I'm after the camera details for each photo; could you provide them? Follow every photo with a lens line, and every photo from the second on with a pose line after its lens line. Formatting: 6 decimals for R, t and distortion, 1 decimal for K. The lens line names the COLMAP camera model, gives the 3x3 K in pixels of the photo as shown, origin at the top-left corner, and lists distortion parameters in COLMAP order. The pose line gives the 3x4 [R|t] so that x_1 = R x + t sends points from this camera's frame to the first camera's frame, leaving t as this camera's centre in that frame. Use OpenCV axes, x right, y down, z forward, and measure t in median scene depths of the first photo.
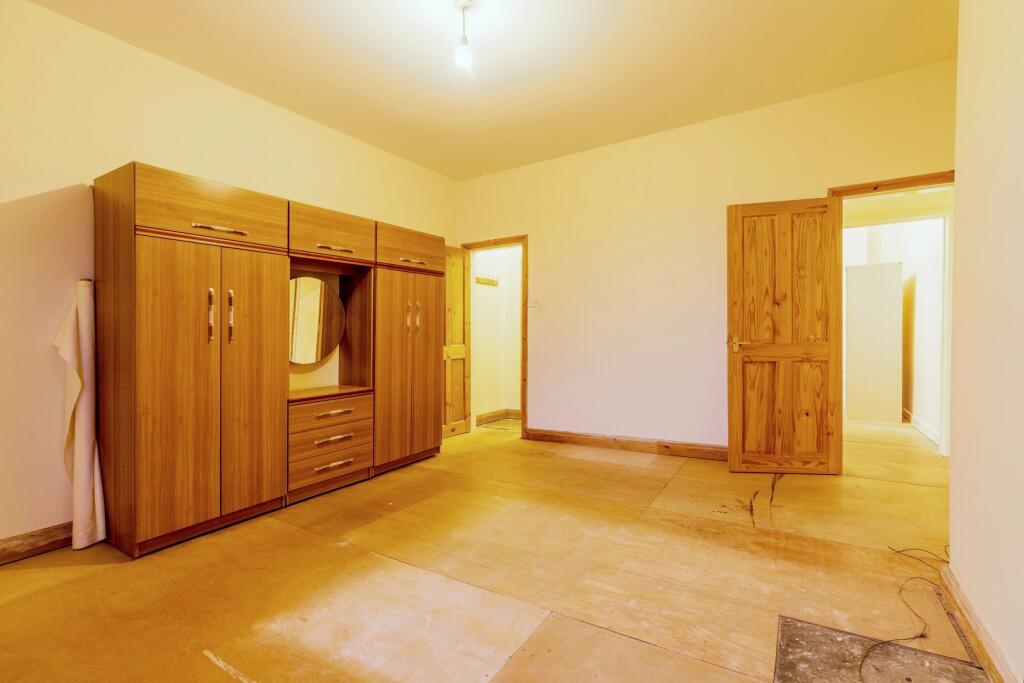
lens RADIAL K [[464.0, 0, 516.5], [0, 464.0, 338.9], [0, 0, 1]] dist [0.001078, 0.000277]
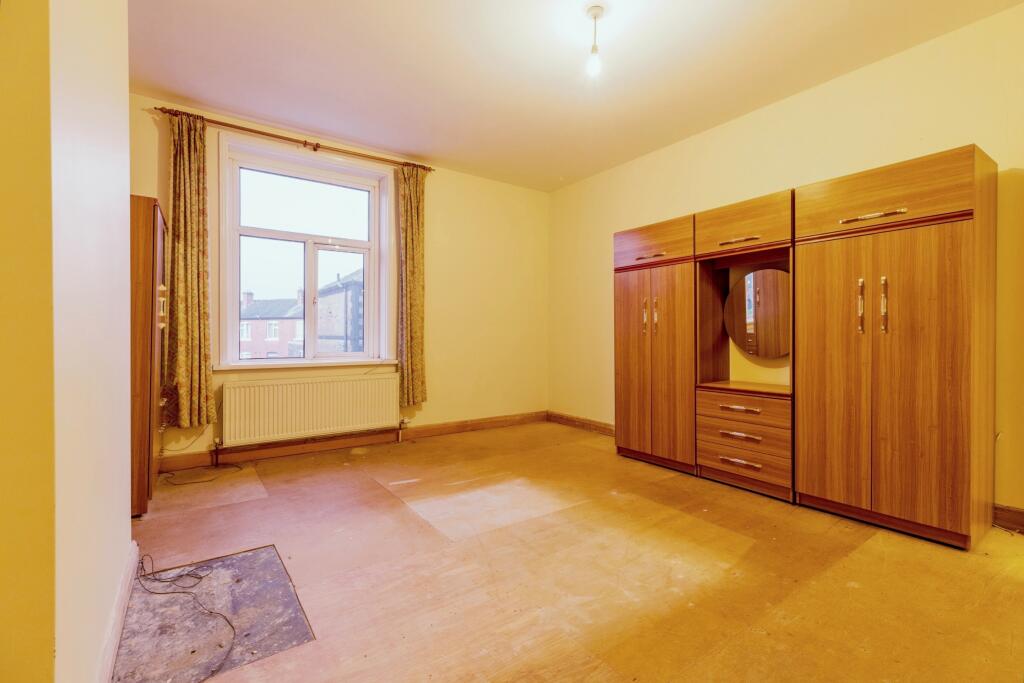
lens RADIAL K [[467.6, 0, 516.3], [0, 467.6, 322.9], [0, 0, 1]] dist [0.001032, 0.000099]
pose [[-0.390061, -0.003154, -0.920784, 0.746117], [0.001102, 0.999992, -0.003892, -0.019081], [0.920788, -0.002533, -0.390055, 1.017528]]
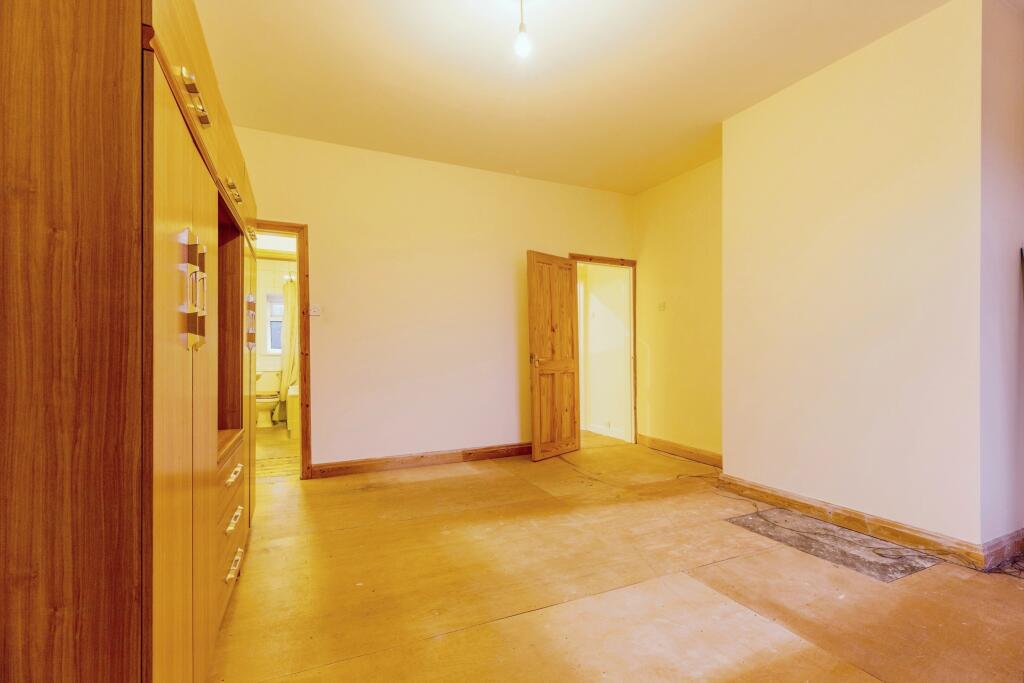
lens RADIAL K [[460.8, 0, 513.1], [0, 460.8, 361.7], [0, 0, 1]] dist [0.001998, 0.000087]
pose [[0.552929, 0.000985, 0.833228, -0.727900], [-0.004788, 0.999987, 0.001995, 0.014081], [-0.833214, -0.005092, 0.552927, 0.419292]]
